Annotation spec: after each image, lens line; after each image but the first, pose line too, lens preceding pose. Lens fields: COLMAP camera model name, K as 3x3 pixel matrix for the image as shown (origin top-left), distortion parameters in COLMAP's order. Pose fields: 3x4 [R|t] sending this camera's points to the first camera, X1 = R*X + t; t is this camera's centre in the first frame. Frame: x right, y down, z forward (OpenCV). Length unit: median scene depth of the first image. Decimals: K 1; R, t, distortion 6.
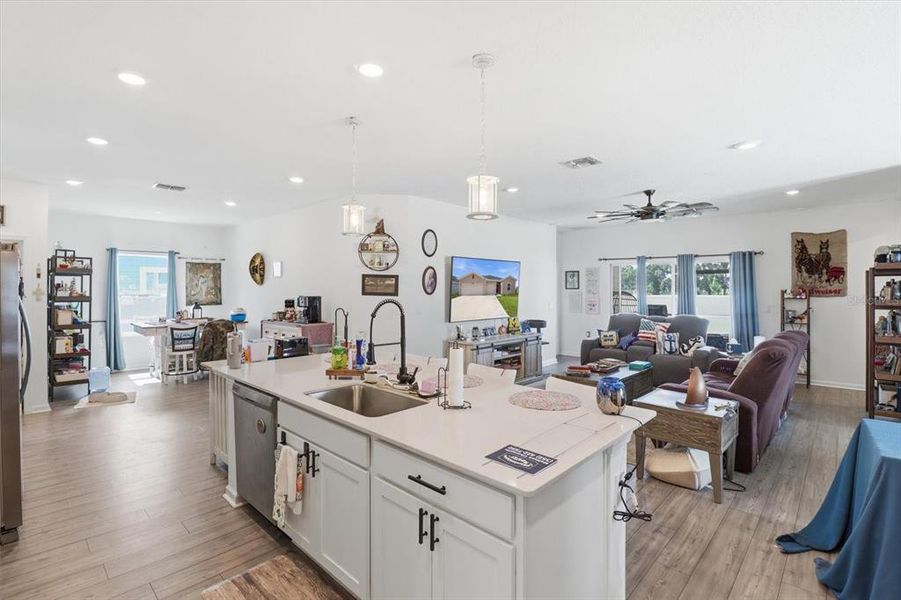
lens RADIAL K [[427.1, 0, 451.9], [0, 427.1, 292.5], [0, 0, 1]] dist [-0.008881, -0.004212]
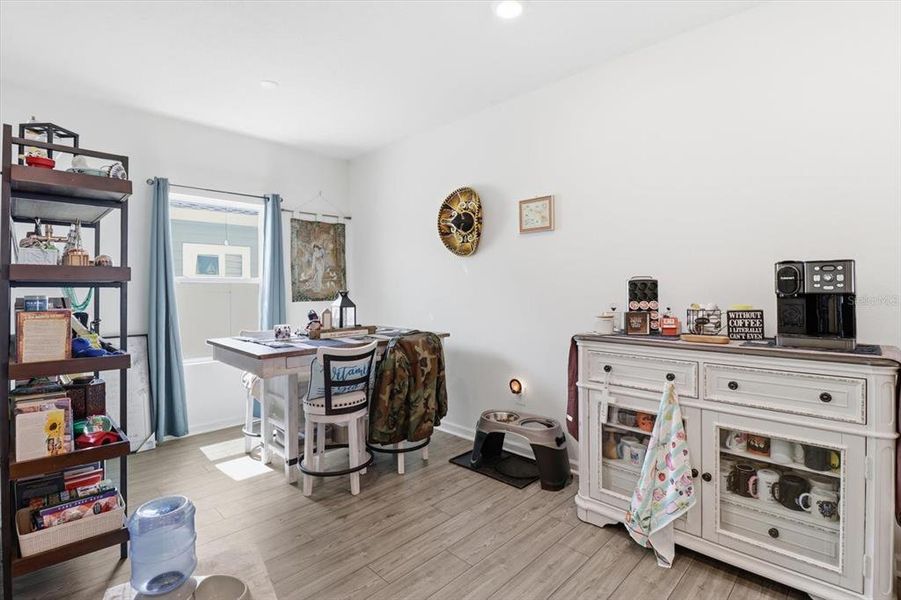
lens RADIAL K [[427.1, 0, 448.7], [0, 427.1, 292.6], [0, 0, 1]] dist [-0.008881, -0.004212]
pose [[0.999761, -0.008045, -0.020331, -0.537348], [0.008114, 0.999962, 0.003277, 0.025341], [0.020304, -0.003441, 0.999788, 0.609888]]
